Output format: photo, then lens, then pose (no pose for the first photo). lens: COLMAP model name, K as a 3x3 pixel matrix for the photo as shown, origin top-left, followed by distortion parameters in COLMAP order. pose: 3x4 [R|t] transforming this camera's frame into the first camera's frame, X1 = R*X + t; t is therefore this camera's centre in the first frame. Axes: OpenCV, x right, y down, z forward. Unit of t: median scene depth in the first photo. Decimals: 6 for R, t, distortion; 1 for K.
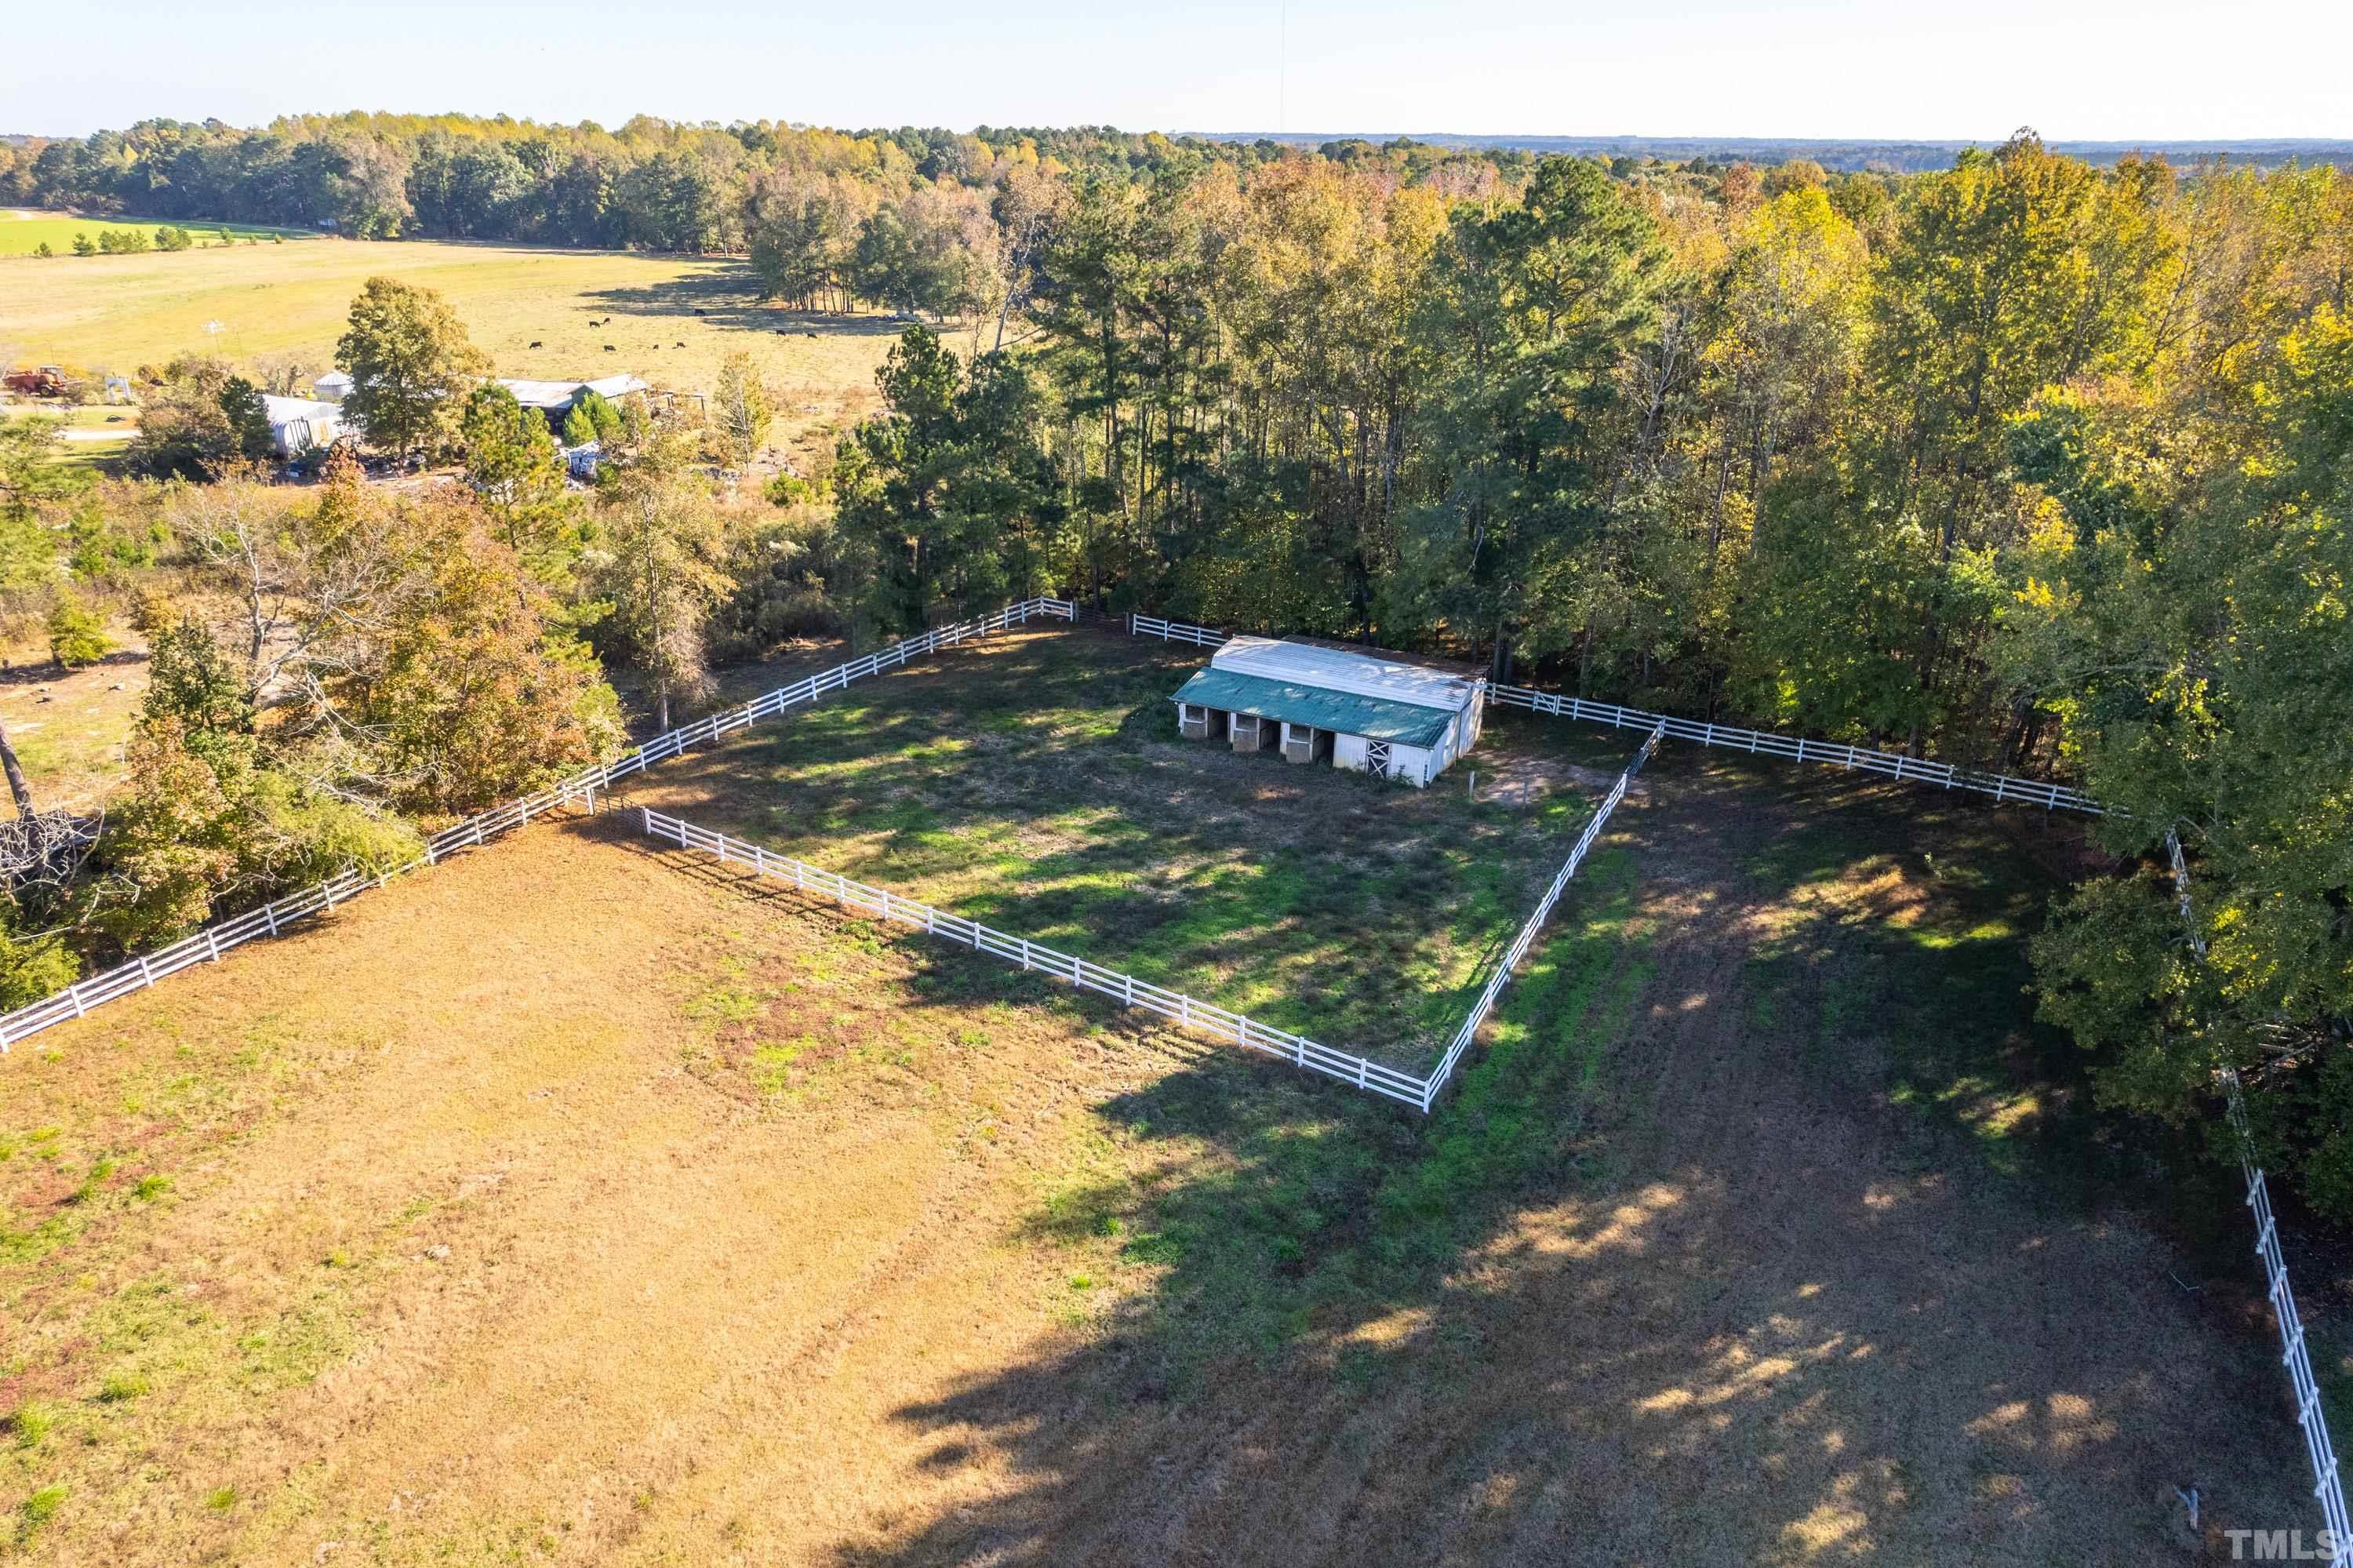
lens RADIAL K [[1407.3, 0, 1096.8], [0, 1407.3, 868.2], [0, 0, 1]] dist [0.064656, 0.000223]
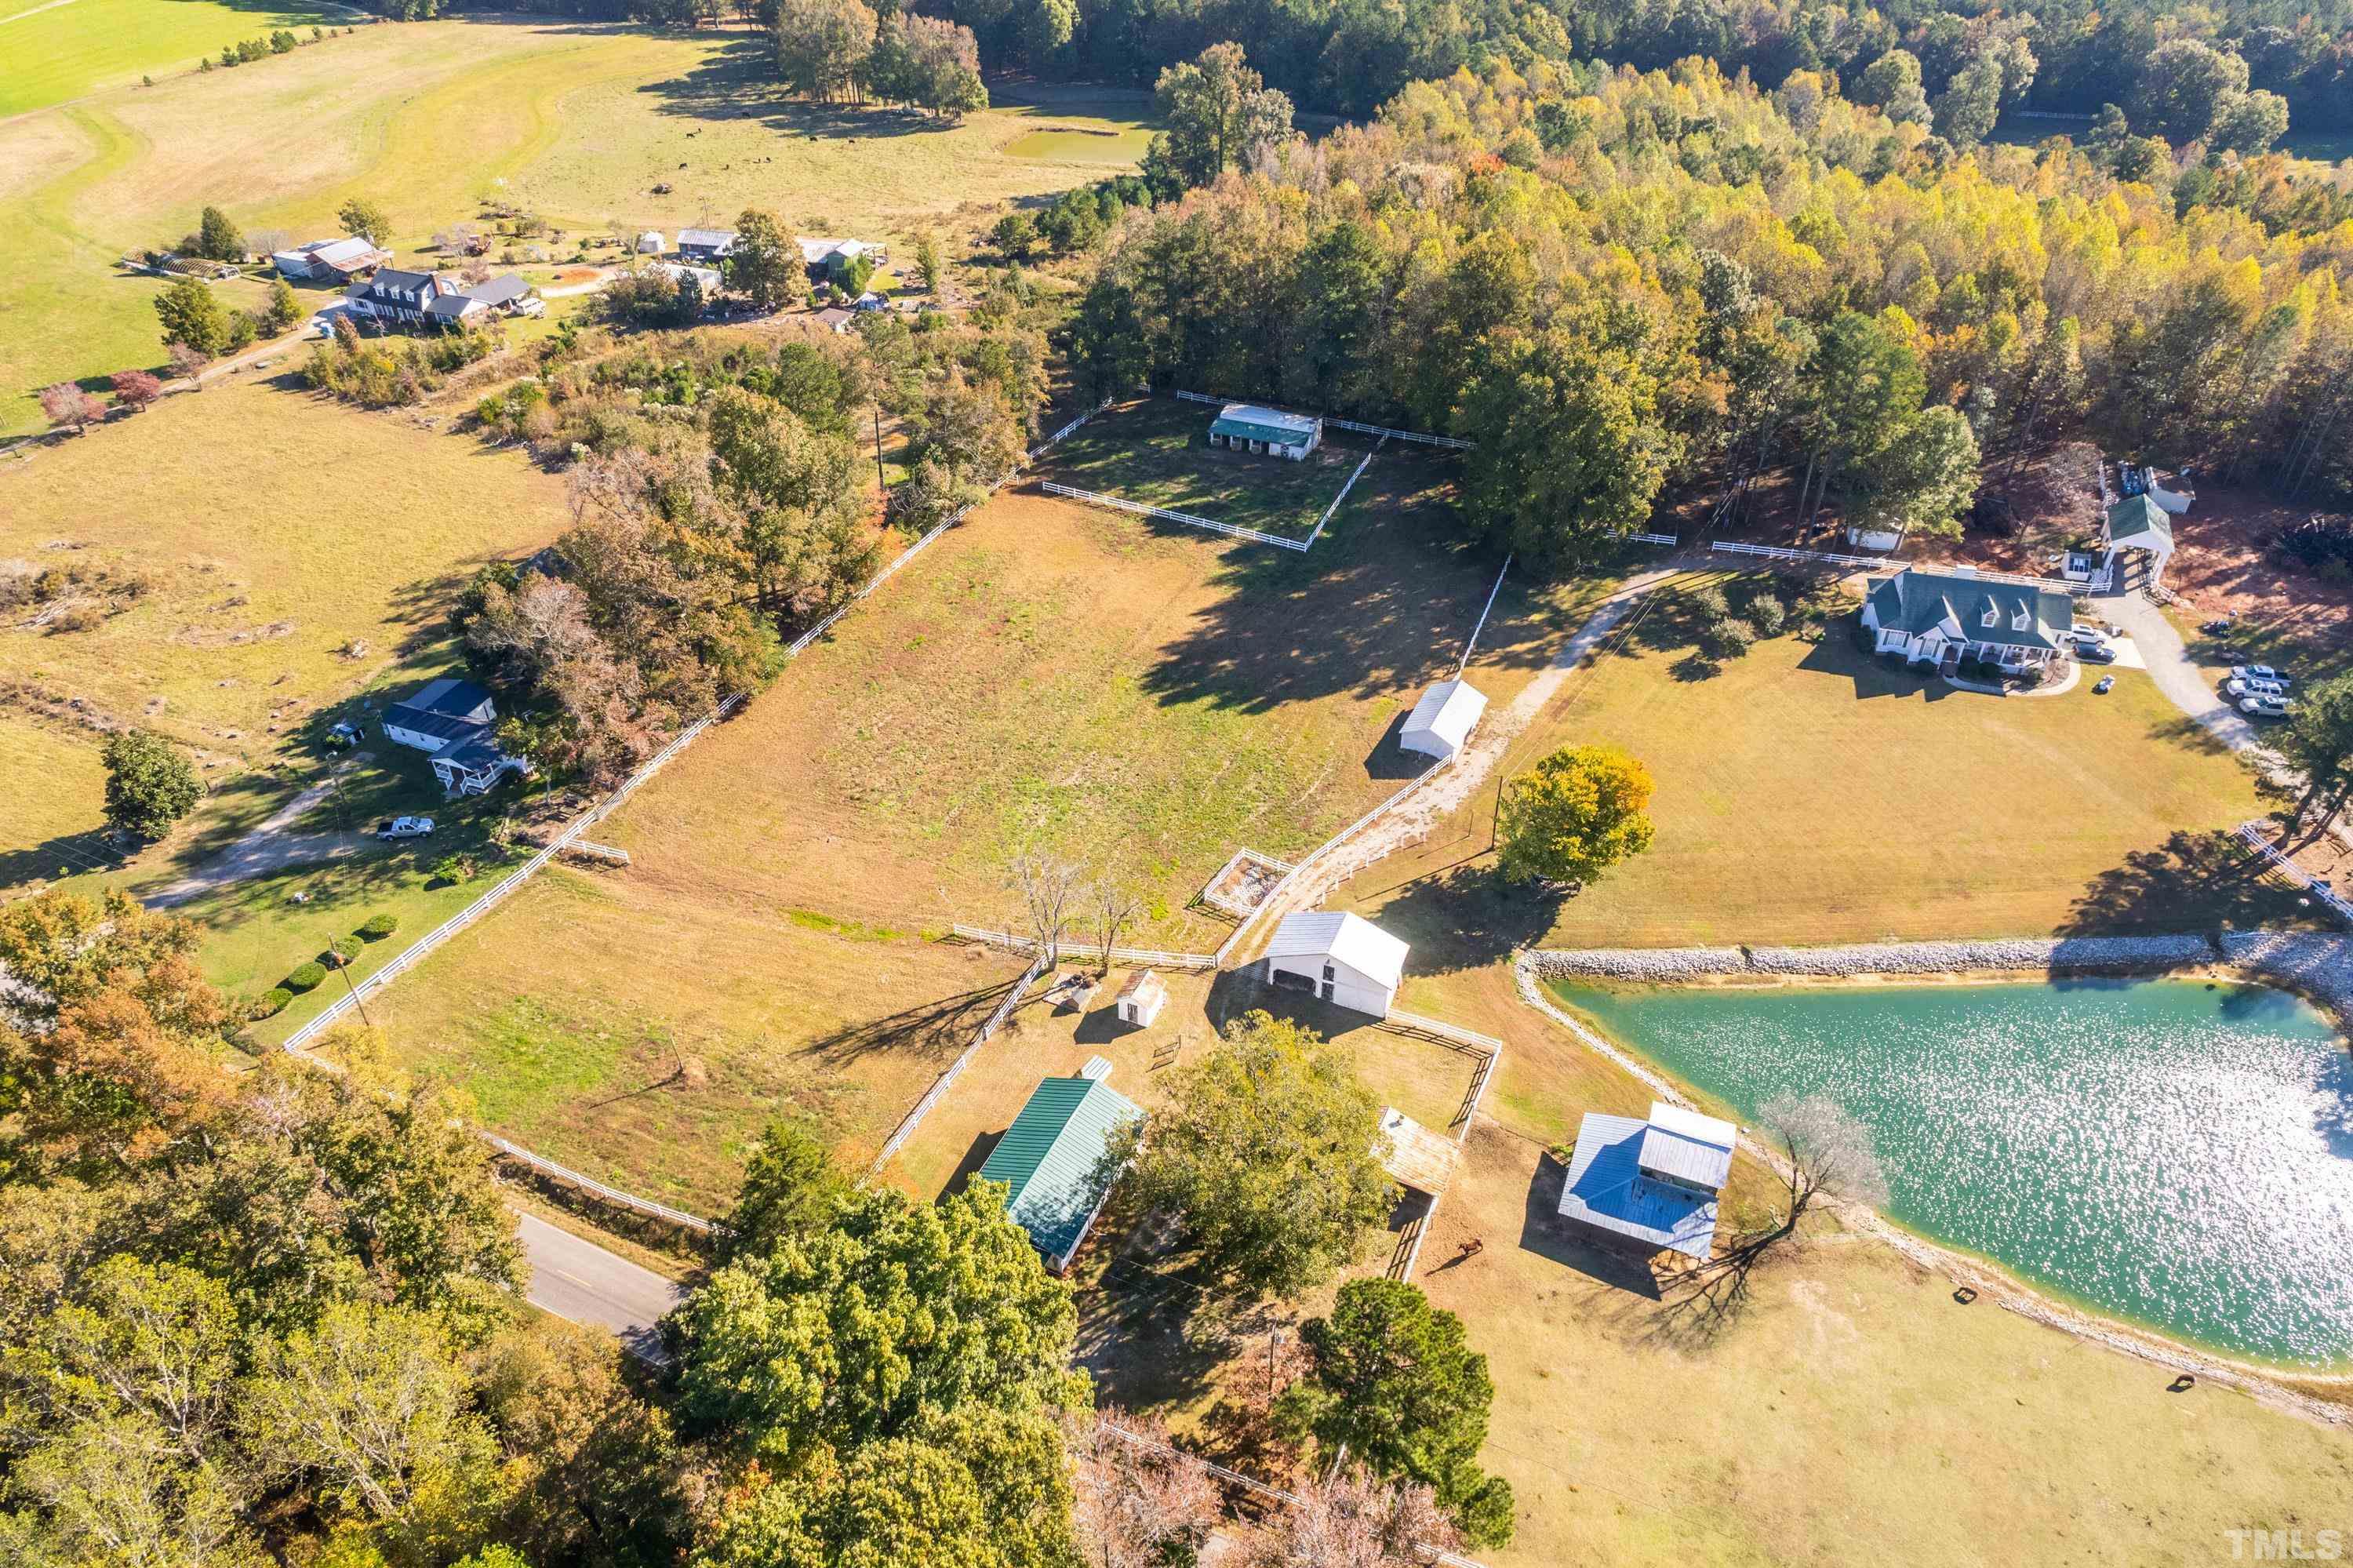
lens RADIAL K [[1490.8, 0, 1157.9], [0, 1490.8, 787.2], [0, 0, 1]] dist [-0.004180, 0.001735]
pose [[0.990106, -0.071953, 0.120473, -0.501069], [0.051001, 0.984338, 0.168755, 0.072211], [-0.130729, -0.160941, 0.978268, -2.172138]]
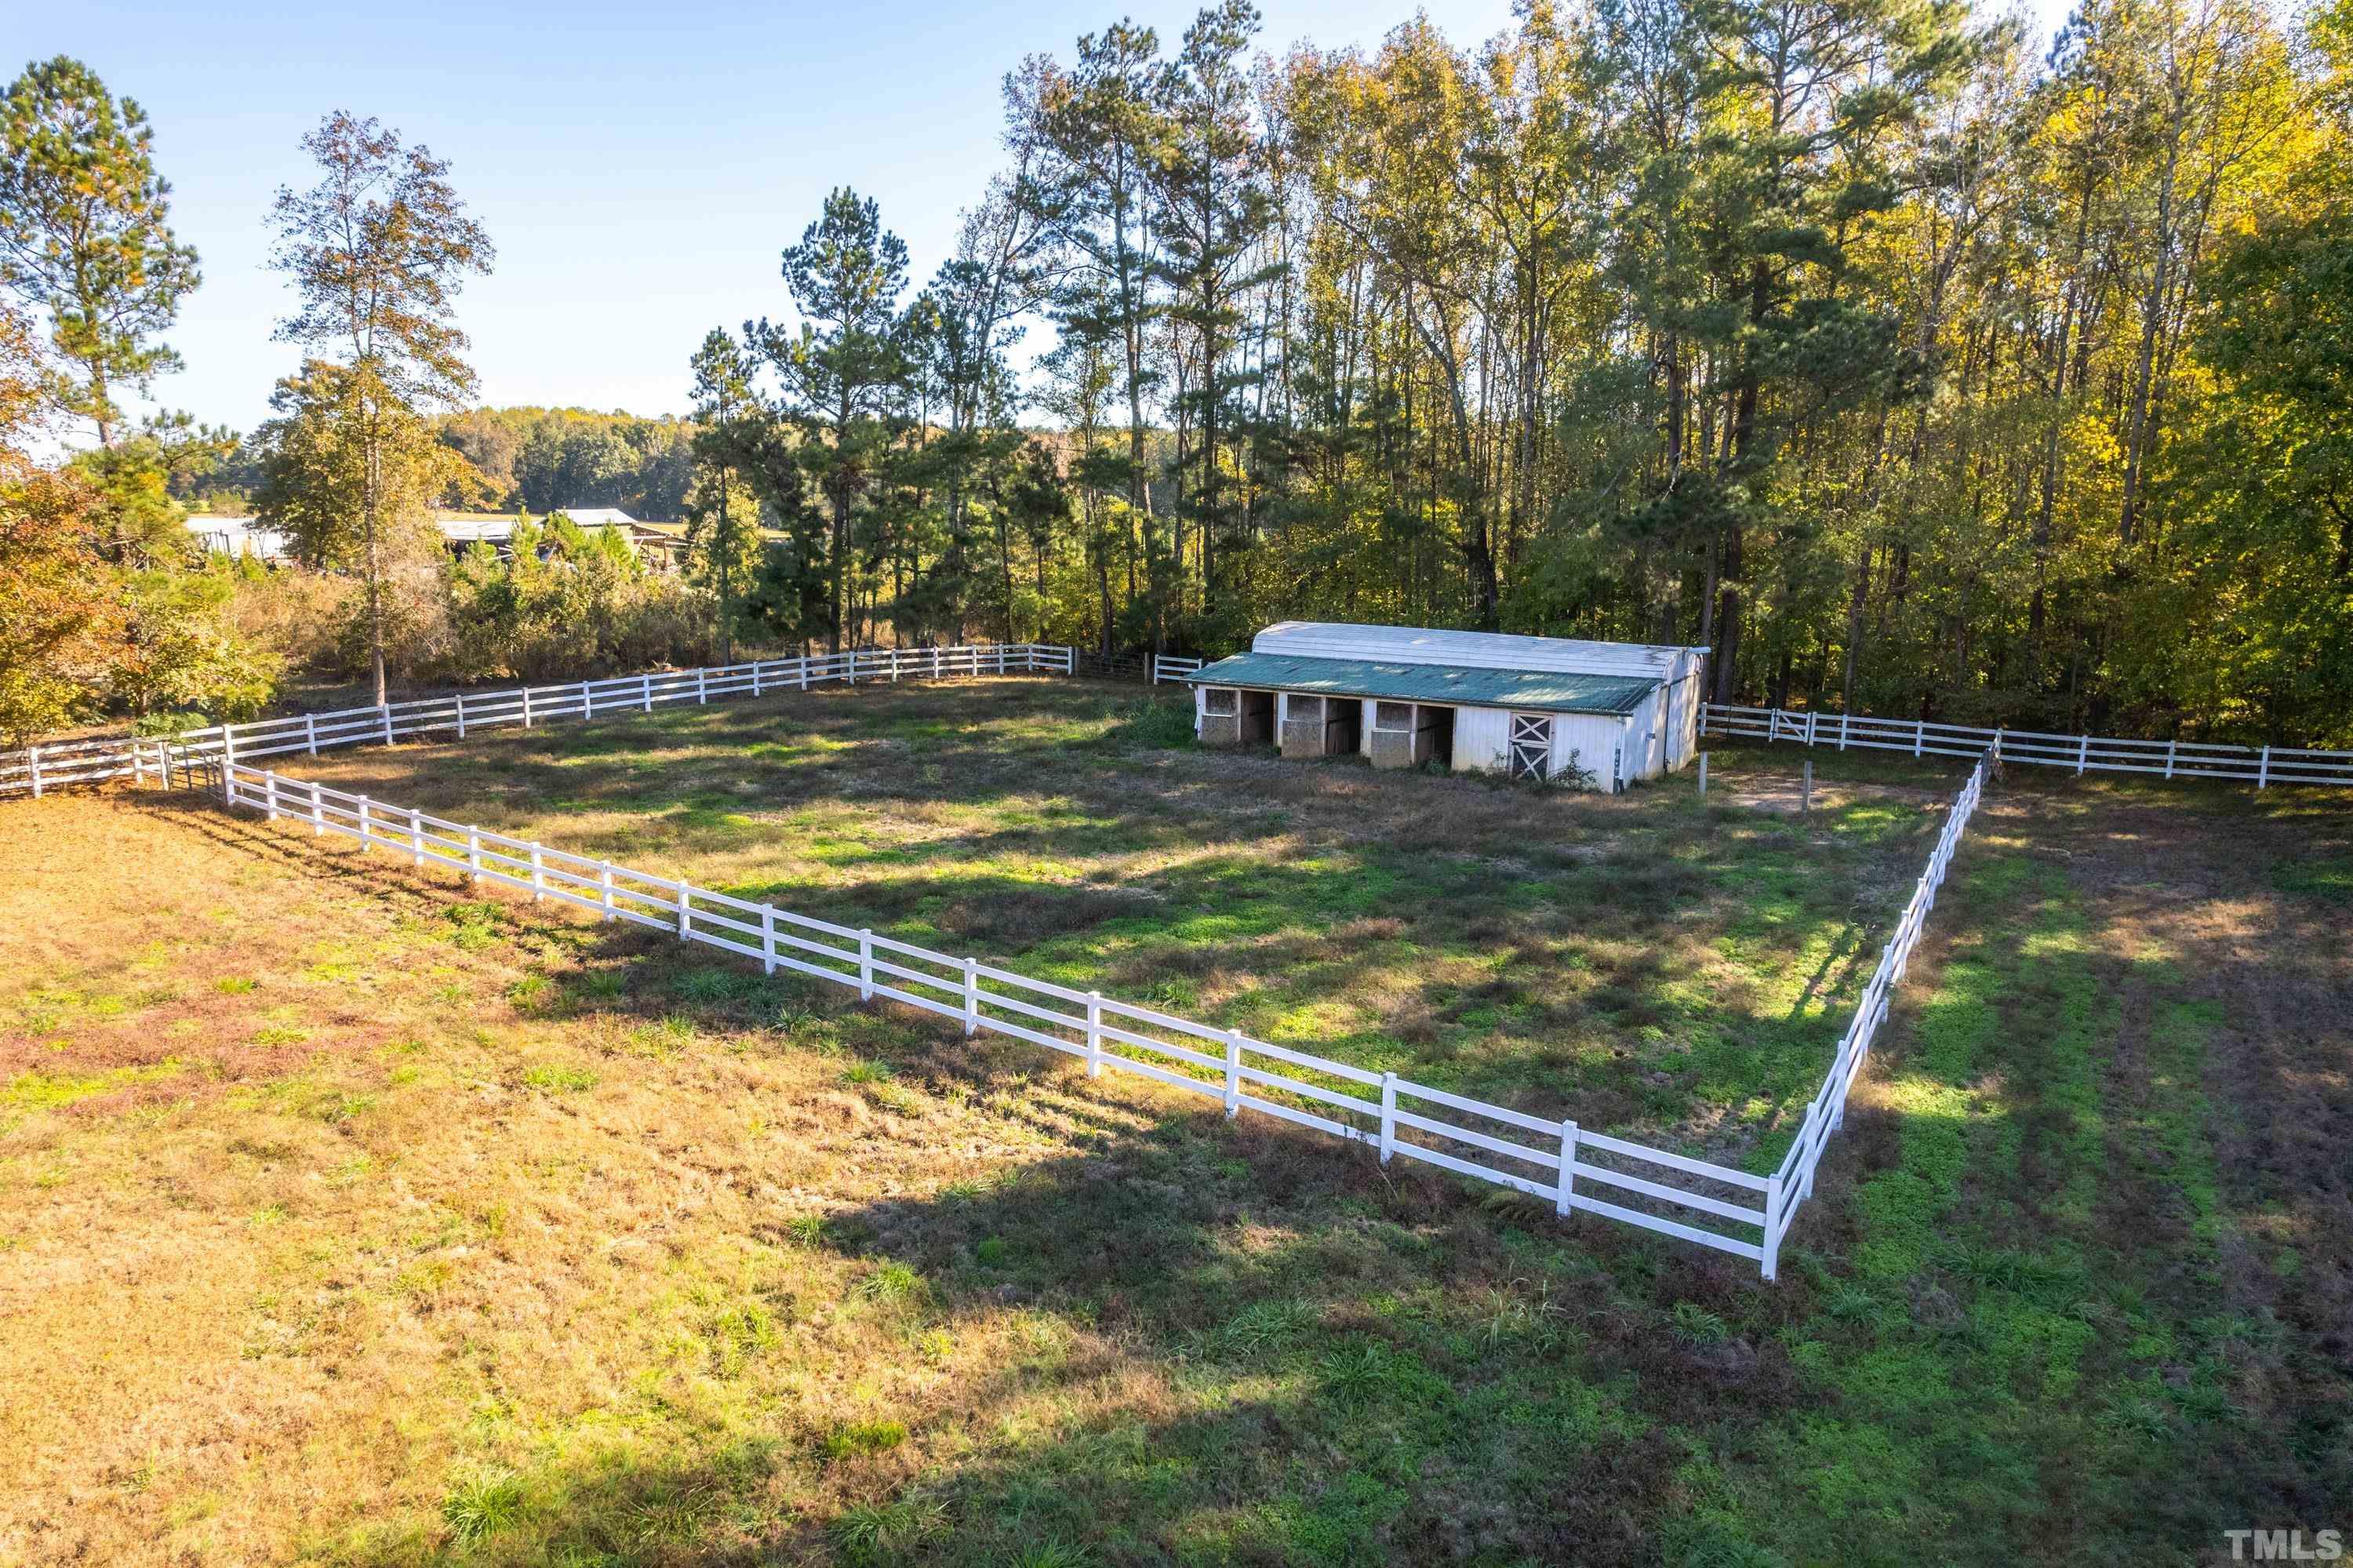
lens RADIAL K [[1490.8, 0, 1157.9], [0, 1490.8, 787.2], [0, 0, 1]] dist [-0.004180, 0.001735]
pose [[0.999052, 0.036758, -0.023340, 0.070608], [-0.041732, 0.961280, -0.272394, 0.120393], [0.012424, 0.273109, 0.961903, 0.470583]]
